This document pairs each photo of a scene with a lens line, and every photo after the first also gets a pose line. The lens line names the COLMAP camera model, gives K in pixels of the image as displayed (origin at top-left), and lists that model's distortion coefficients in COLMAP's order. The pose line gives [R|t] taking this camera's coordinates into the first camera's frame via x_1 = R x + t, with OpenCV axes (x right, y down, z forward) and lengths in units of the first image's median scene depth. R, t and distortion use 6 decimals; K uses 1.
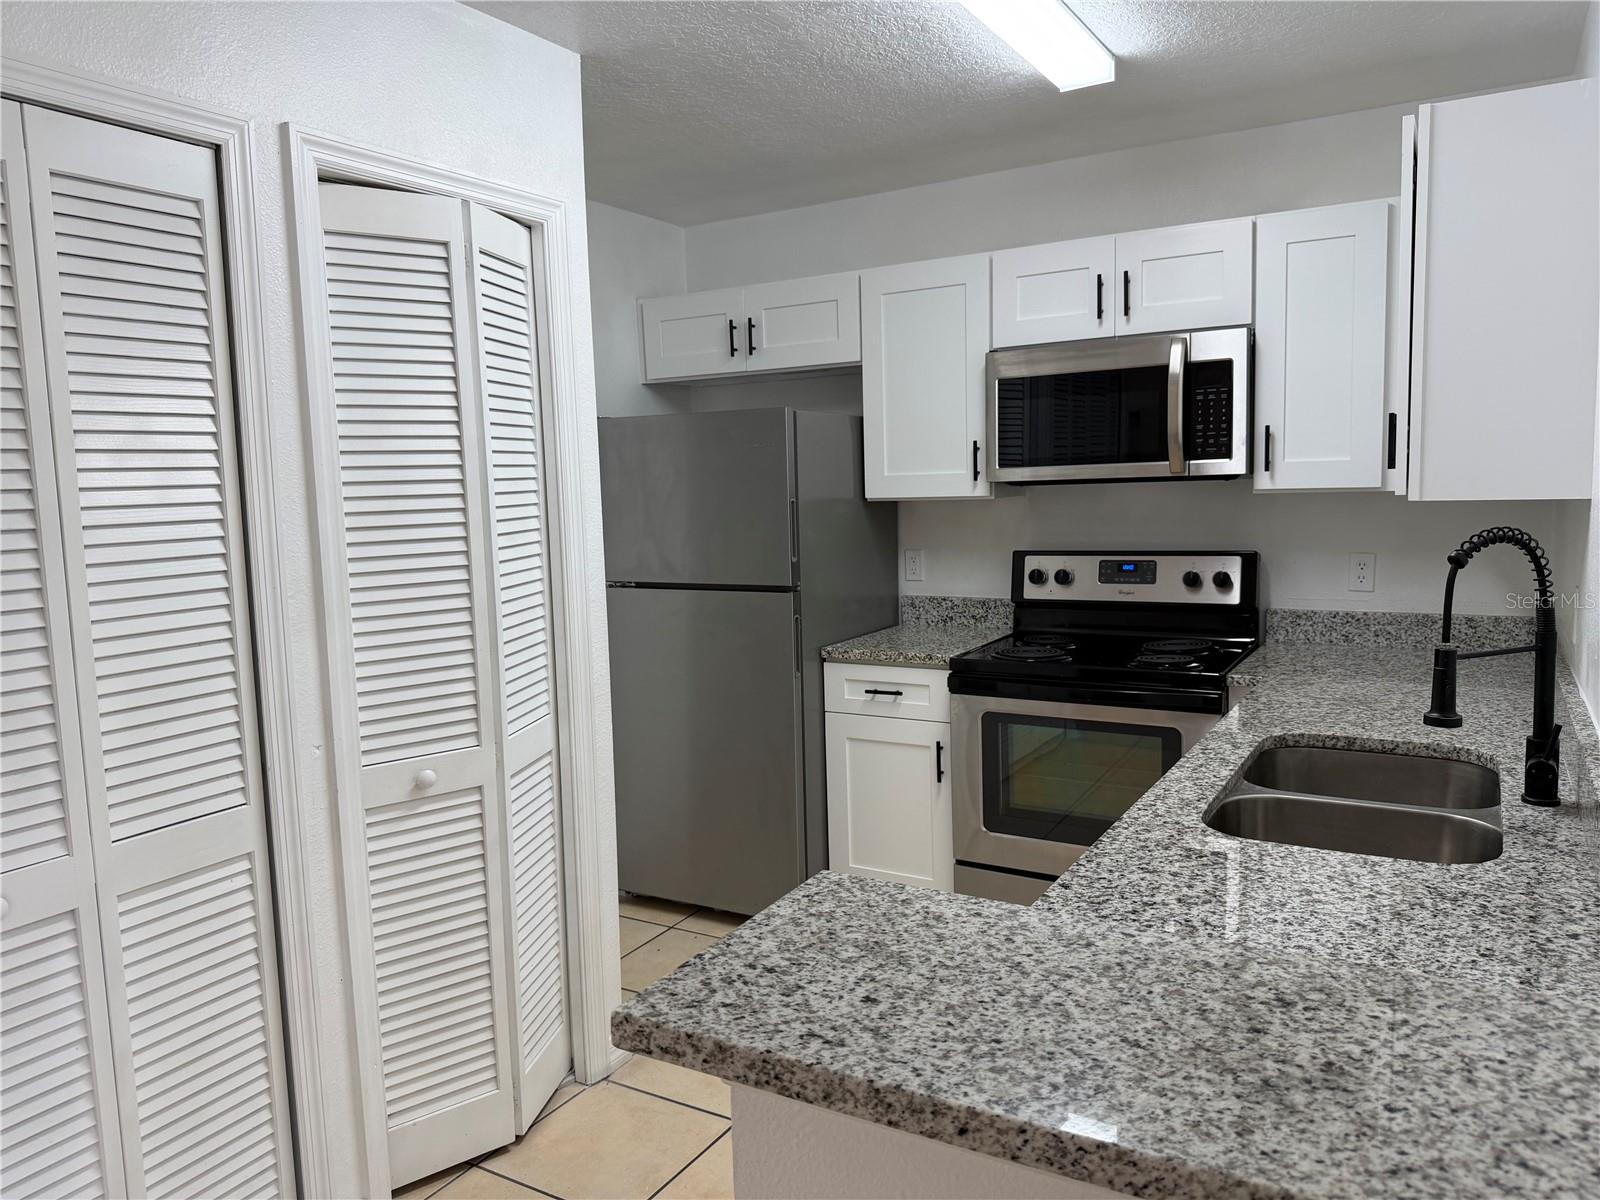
lens RADIAL K [[1130.5, 0, 795.8], [0, 1130.5, 591.2], [0, 0, 1]] dist [0.043181, -0.051980]
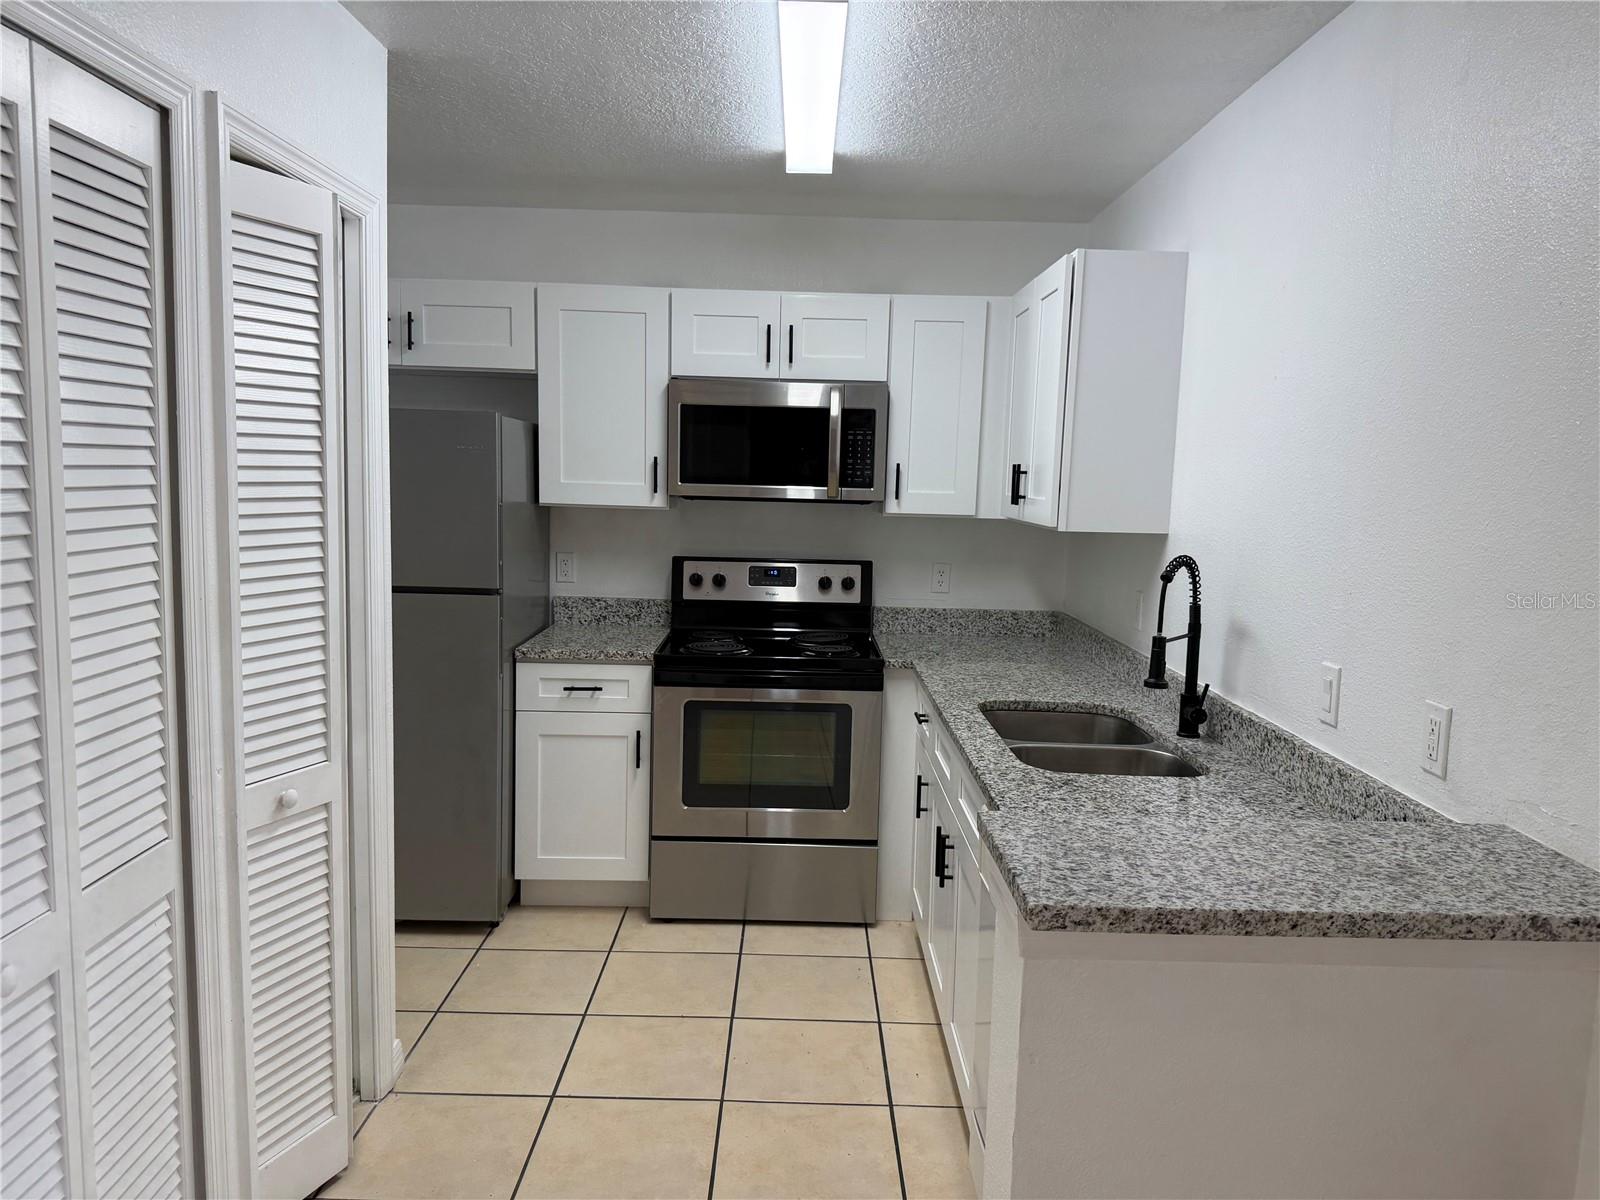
lens RADIAL K [[1130.5, 0, 796.4], [0, 1130.5, 597.1], [0, 0, 1]] dist [0.043181, -0.051980]
pose [[0.856482, -0.005024, 0.516152, -0.444745], [-0.000878, 0.999937, 0.011191, -0.013207], [-0.516176, -0.010038, 0.856424, -0.025308]]
